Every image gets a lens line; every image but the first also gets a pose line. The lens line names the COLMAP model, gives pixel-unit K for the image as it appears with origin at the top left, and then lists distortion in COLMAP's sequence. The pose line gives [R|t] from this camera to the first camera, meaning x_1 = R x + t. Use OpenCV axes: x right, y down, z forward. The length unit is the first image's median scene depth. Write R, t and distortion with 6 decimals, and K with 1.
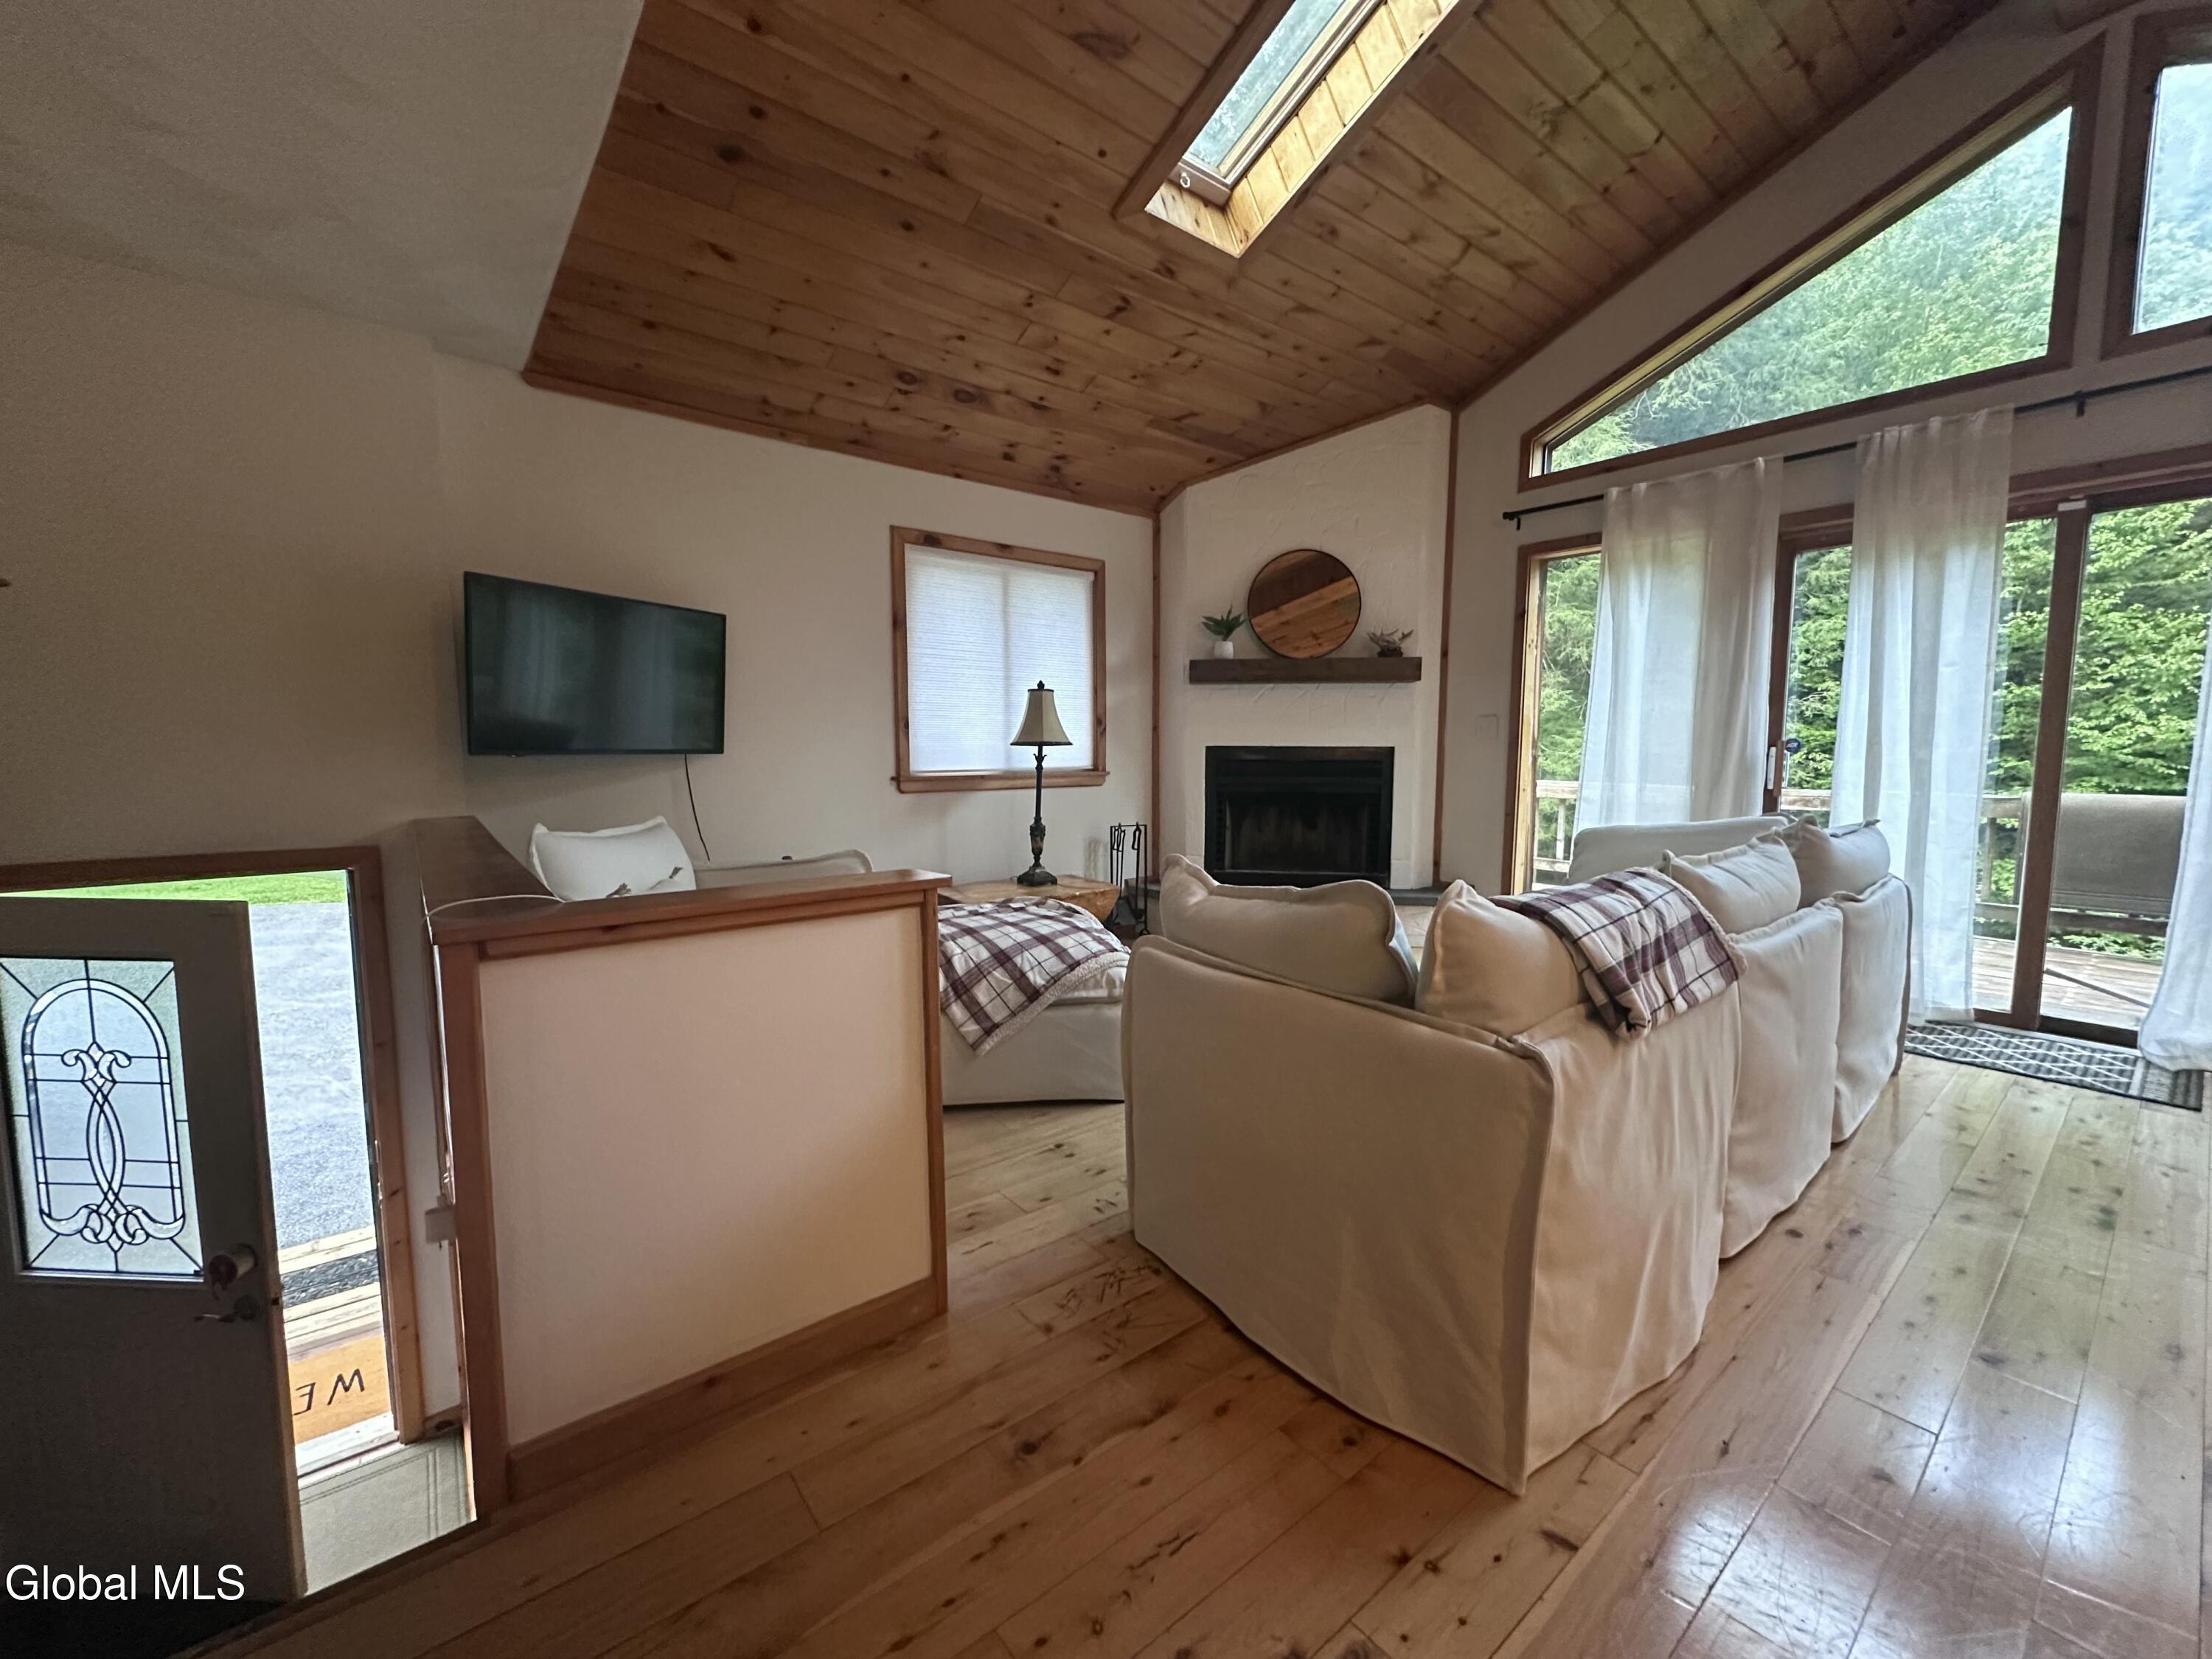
lens RADIAL K [[876.2, 0, 1104.4], [0, 876.2, 829.4], [0, 0, 1]] dist [-0.003251, 0.000277]
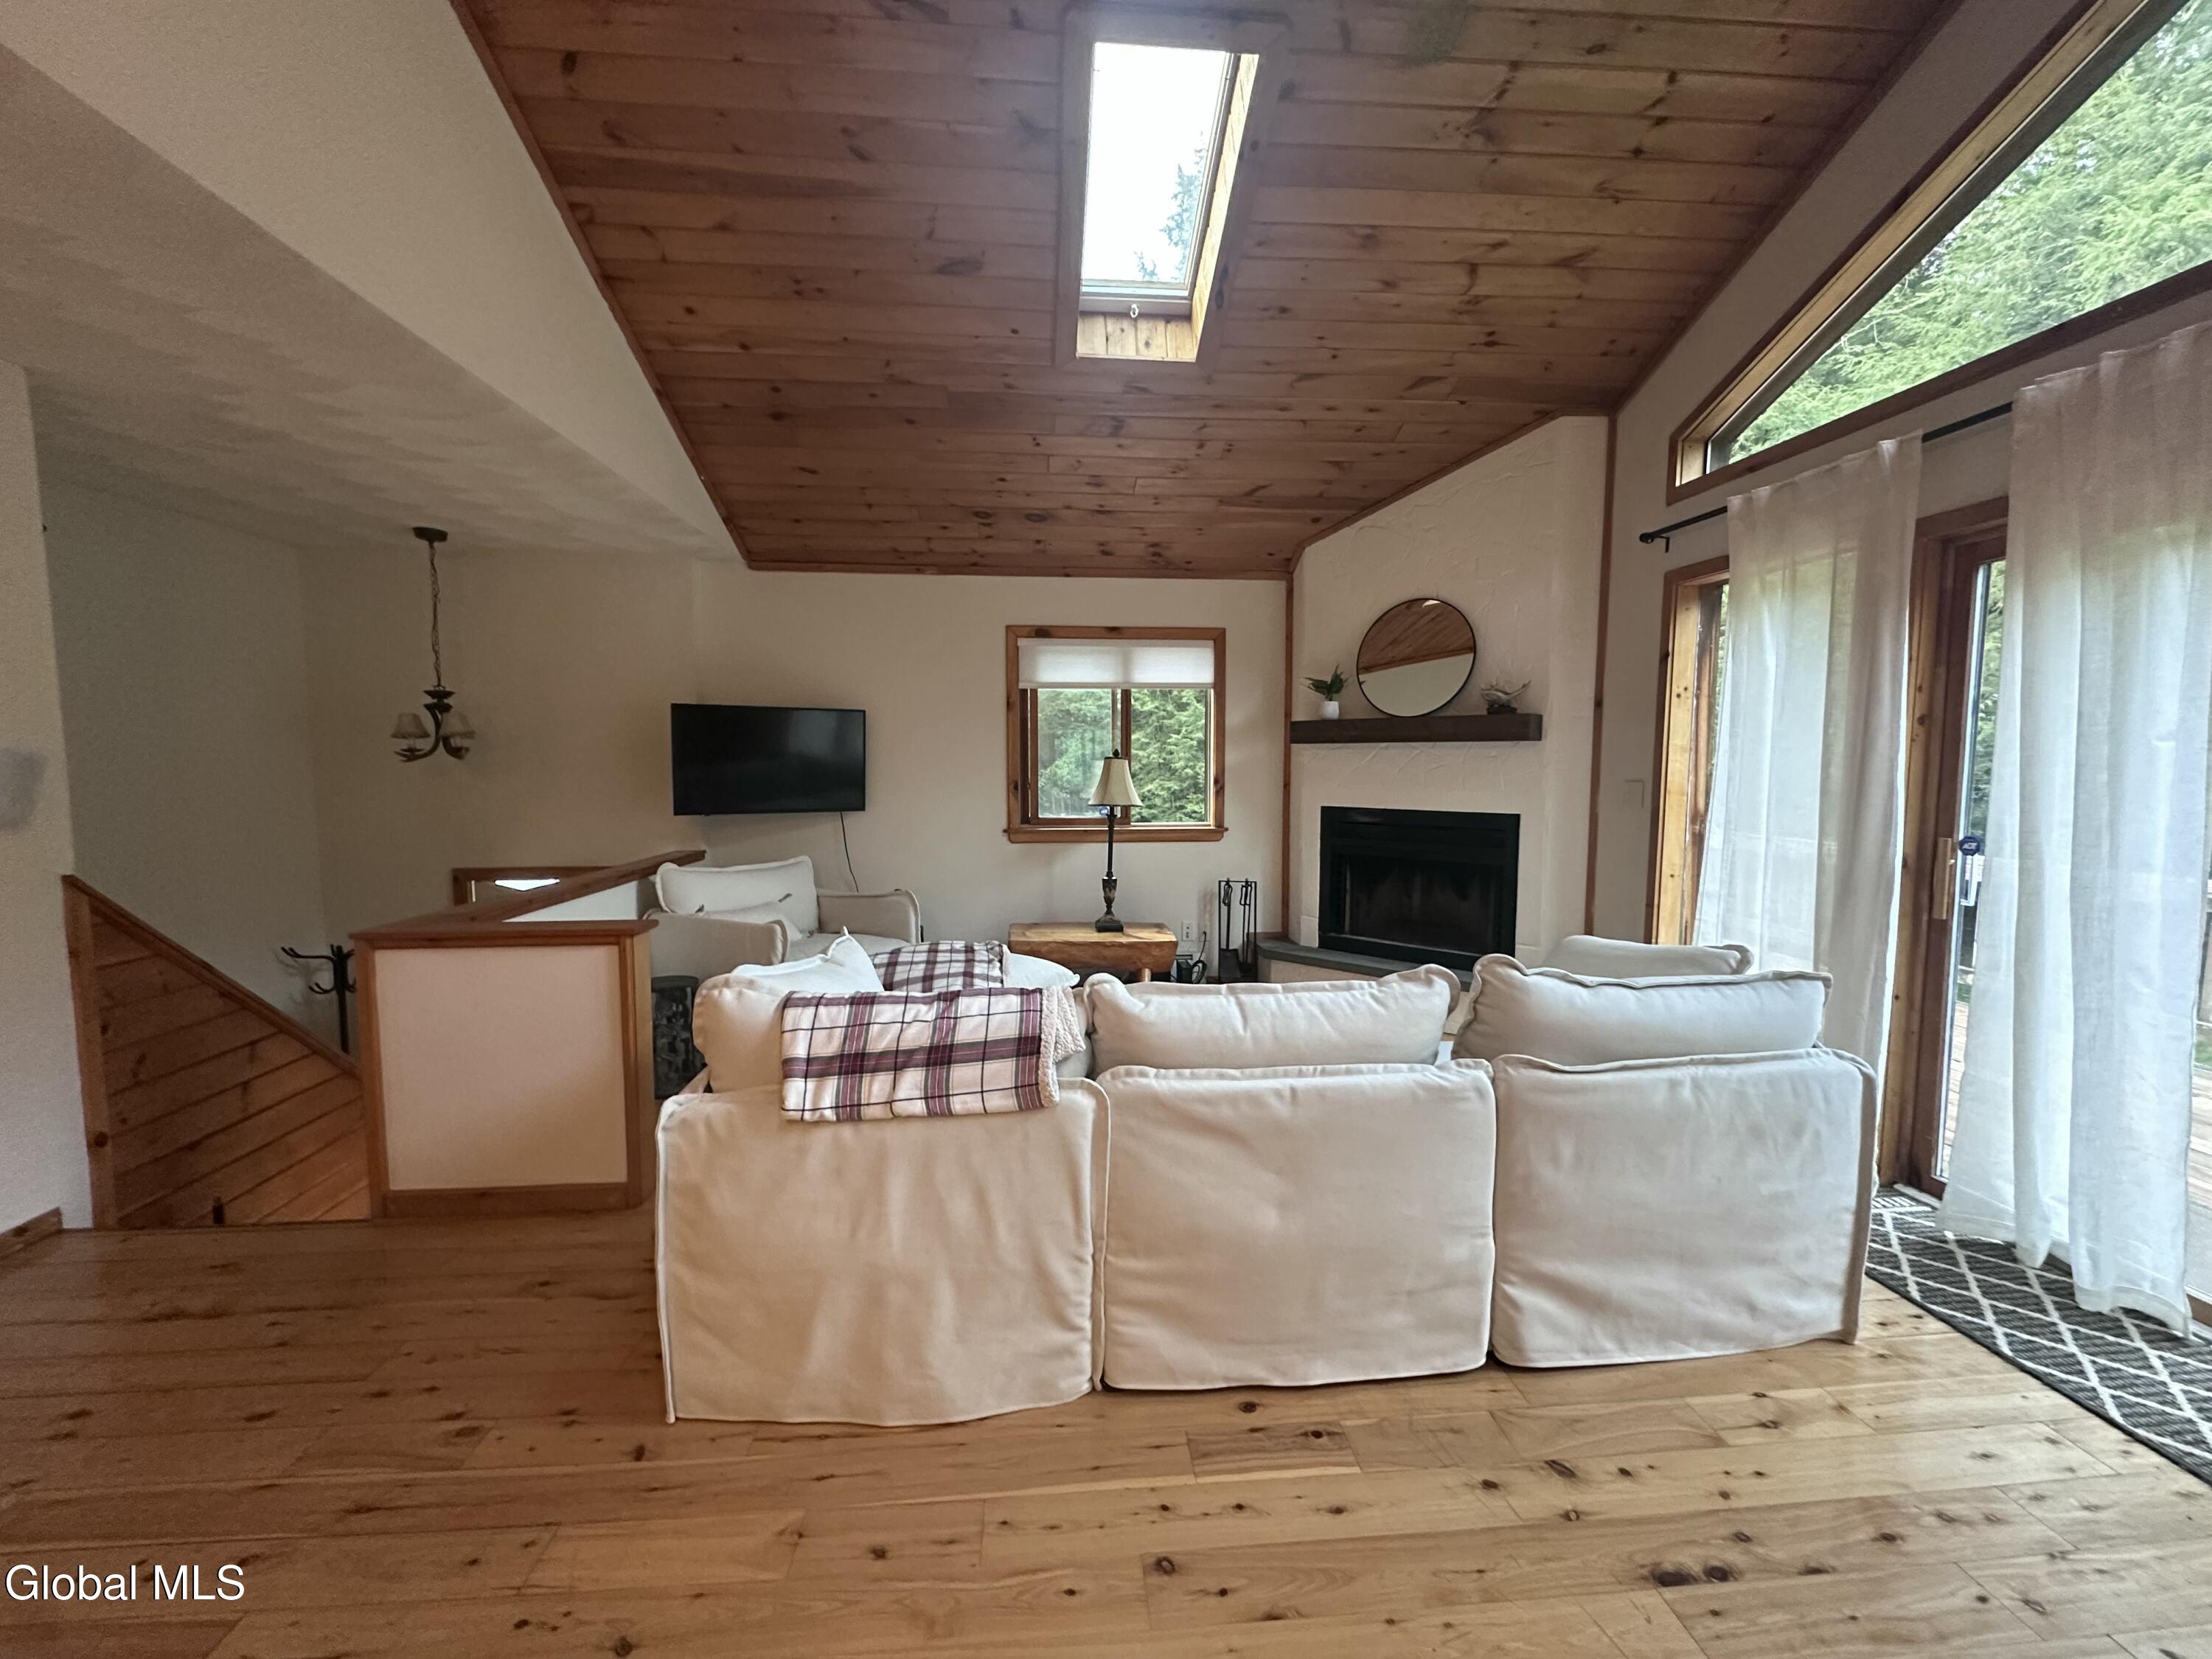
lens RADIAL K [[876.2, 0, 1104.4], [0, 876.2, 829.4], [0, 0, 1]] dist [-0.003251, 0.000277]
pose [[0.831983, 0.044383, -0.553024, 0.489482], [-0.053942, 0.998544, -0.001014, -0.059052], [0.552173, 0.030675, 0.833165, 0.054337]]
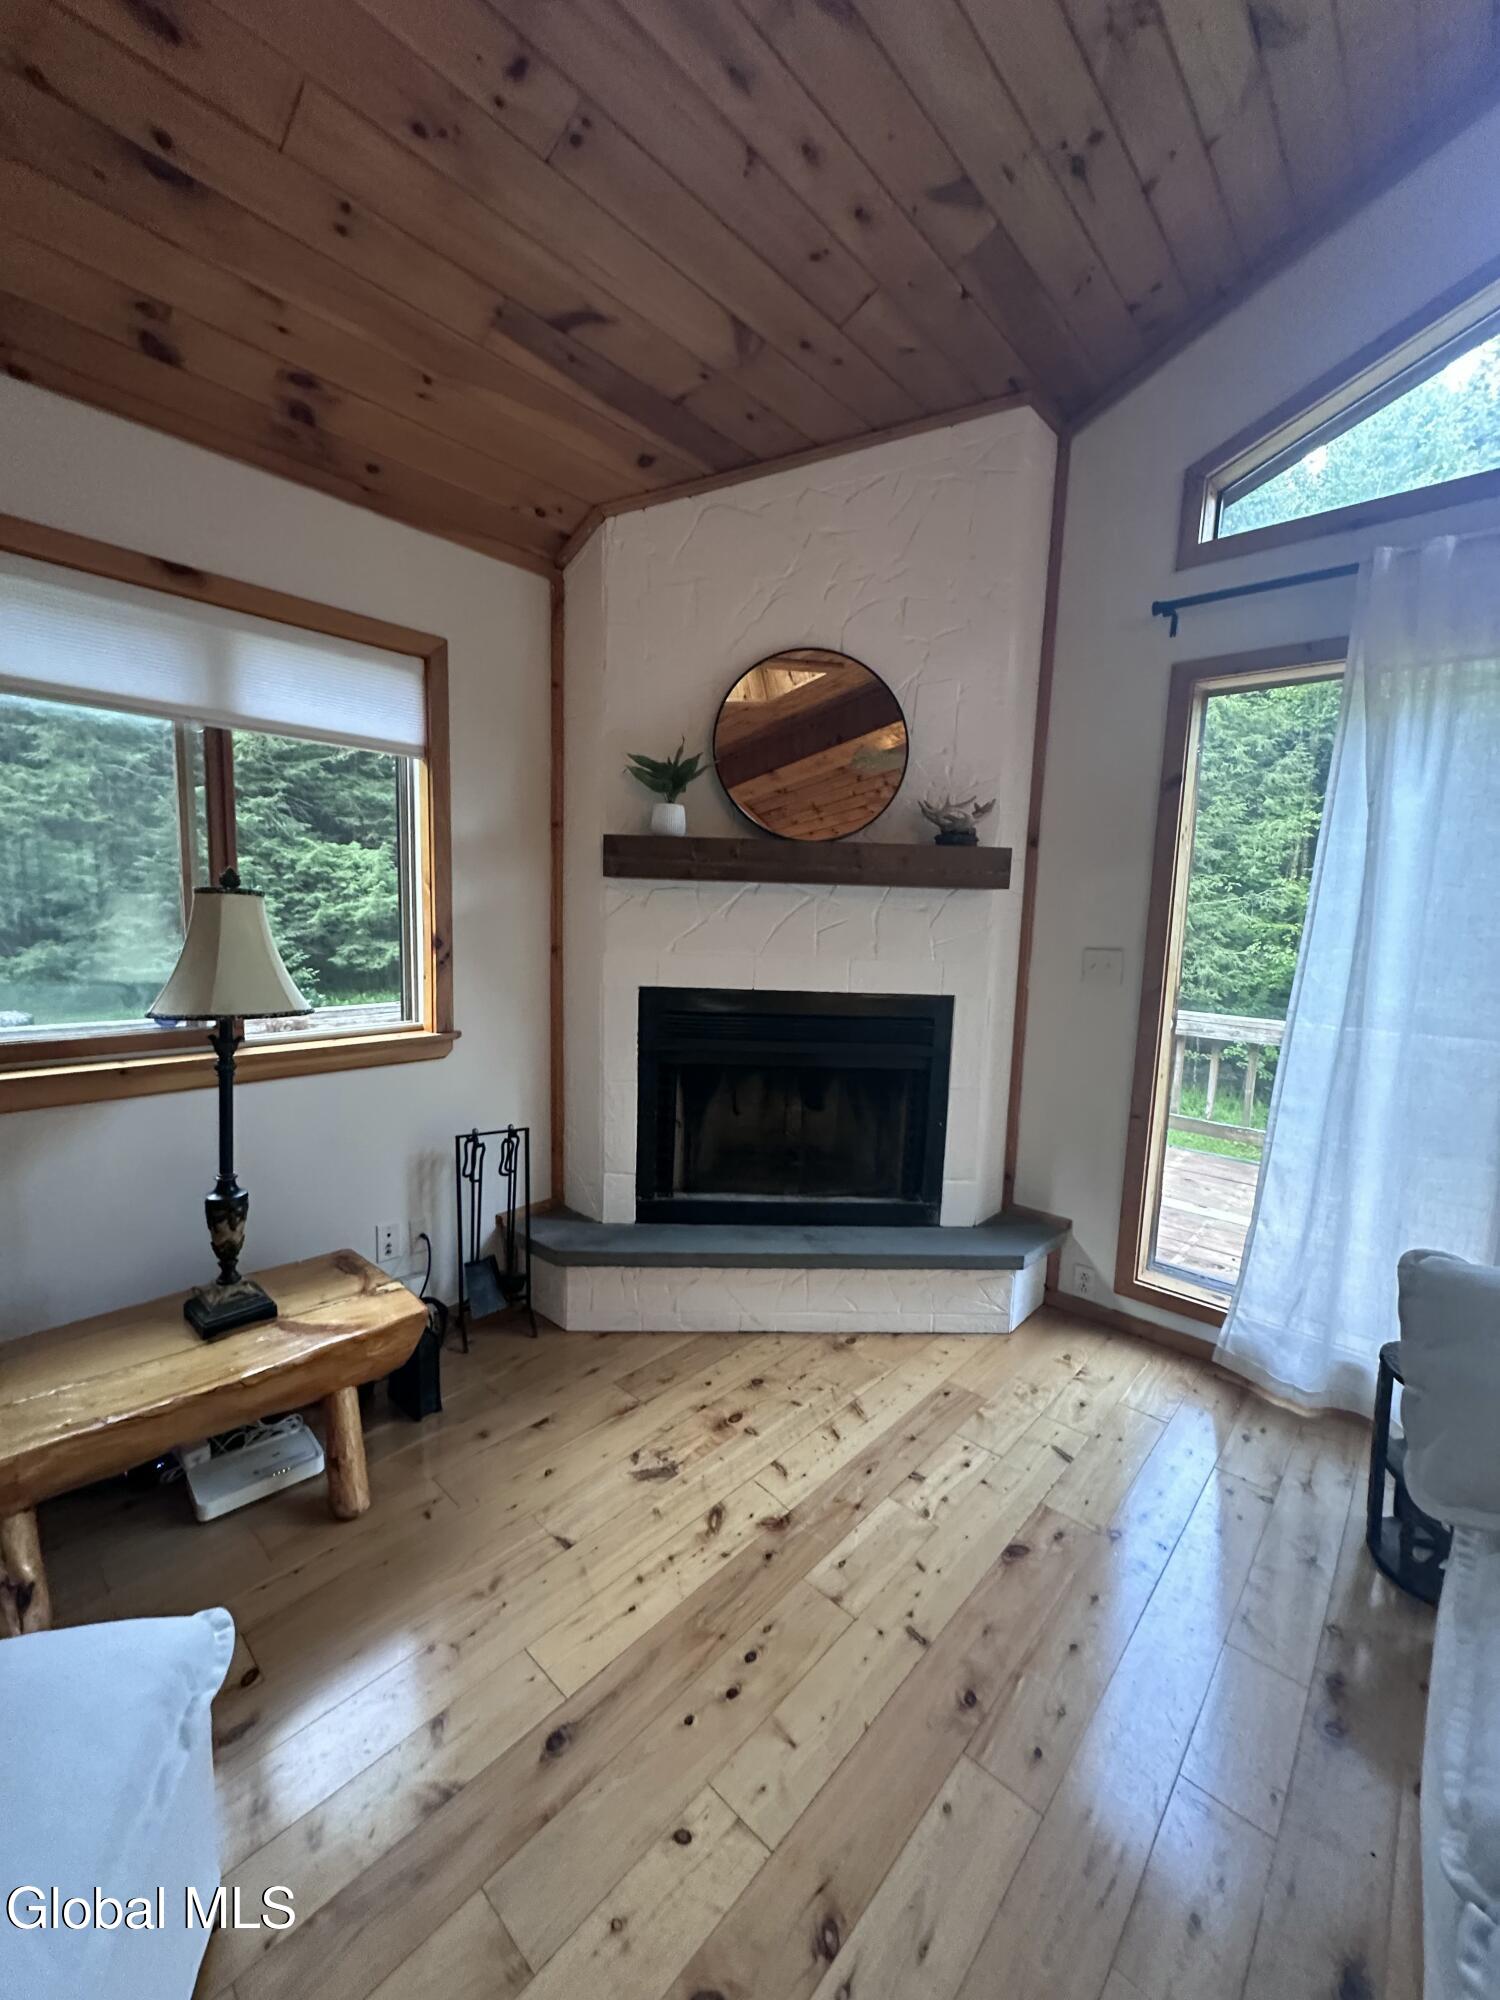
lens RADIAL K [[792.2, 0, 753.2], [0, 792.2, 998.4], [0, 0, 1]] dist [-0.003251, 0.000277]
pose [[0.985836, 0.010908, 0.167359, 0.109899], [-0.014353, 0.999709, 0.019391, -0.105391], [-0.167099, -0.021519, 0.985705, 0.511161]]
